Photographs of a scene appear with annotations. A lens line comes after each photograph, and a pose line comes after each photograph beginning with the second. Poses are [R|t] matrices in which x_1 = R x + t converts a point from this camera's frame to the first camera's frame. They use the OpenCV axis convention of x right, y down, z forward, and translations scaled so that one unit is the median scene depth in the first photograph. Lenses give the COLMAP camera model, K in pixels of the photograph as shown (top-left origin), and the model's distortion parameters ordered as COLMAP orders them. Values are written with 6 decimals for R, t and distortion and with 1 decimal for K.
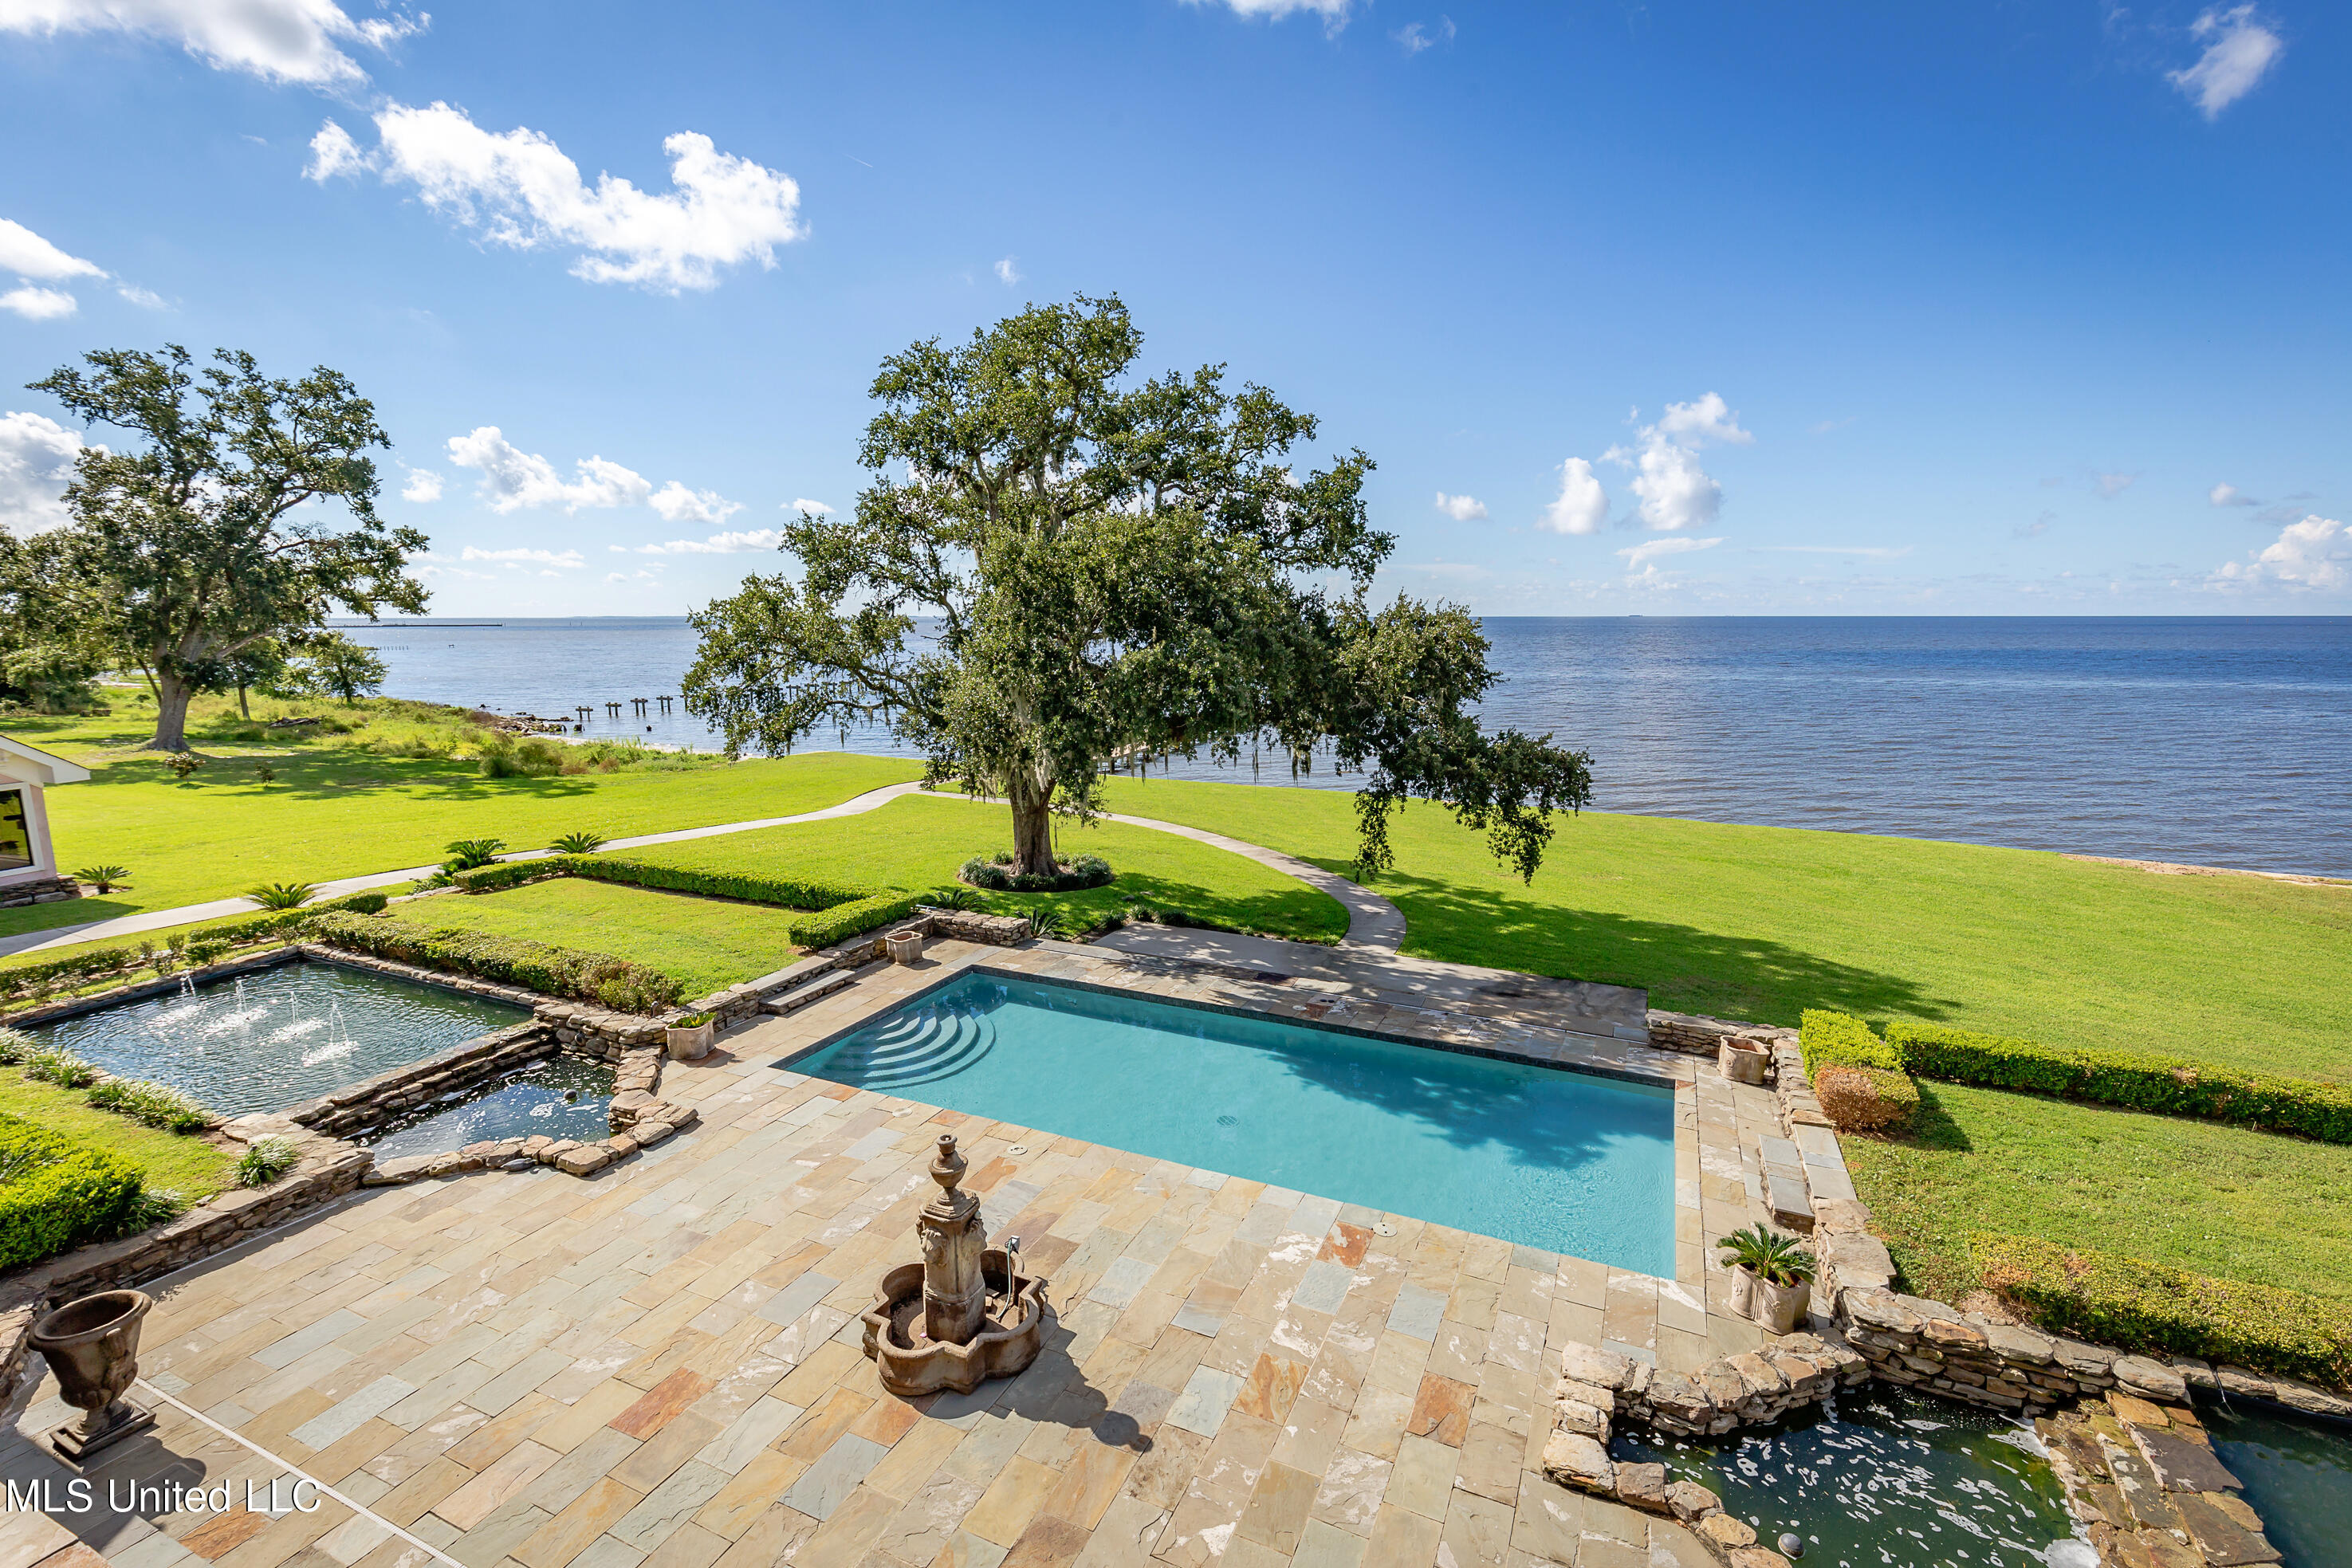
lens RADIAL K [[1074.6, 0, 1160.4], [0, 1074.6, 777.7], [0, 0, 1]] dist [0.005827, -0.001378]
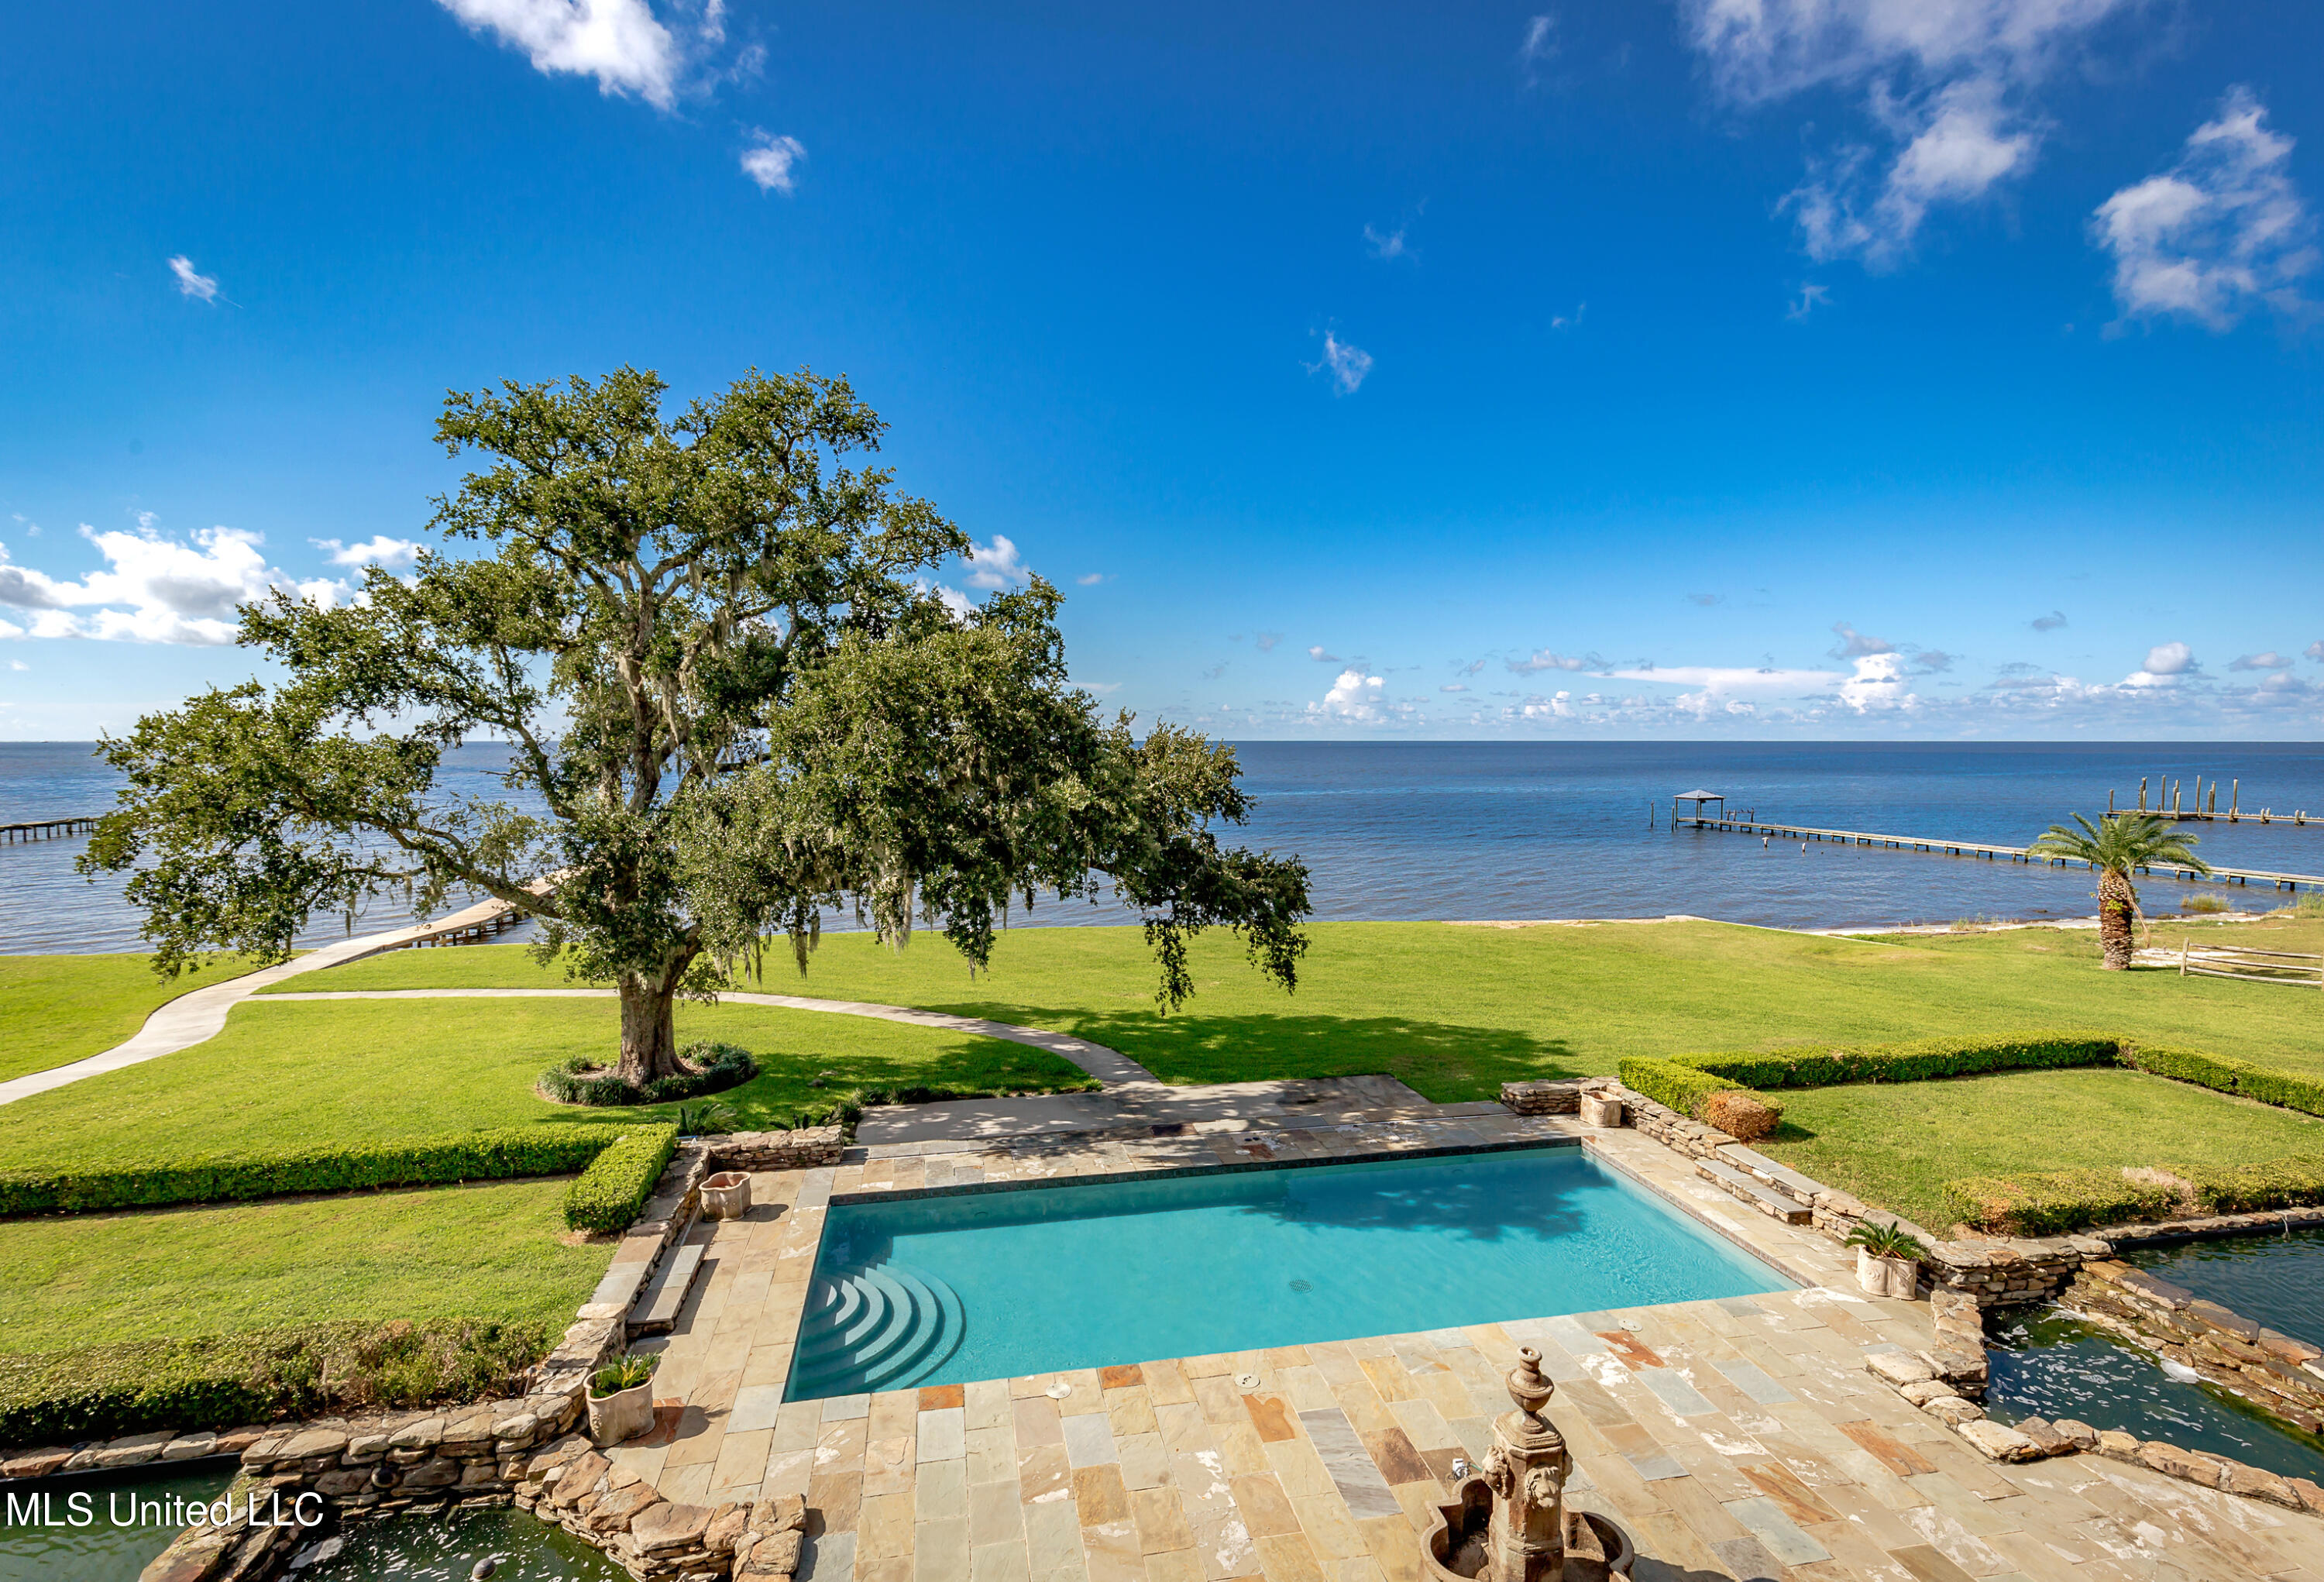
lens RADIAL K [[1111.4, 0, 1158.0], [0, 1111.4, 804.8], [0, 0, 1]] dist [0.003883, -0.001135]
pose [[0.803265, -0.035094, 0.594587, -0.474468], [0.089403, 0.994057, -0.062108, -0.034965], [-0.588874, 0.103047, 0.801629, 0.210165]]
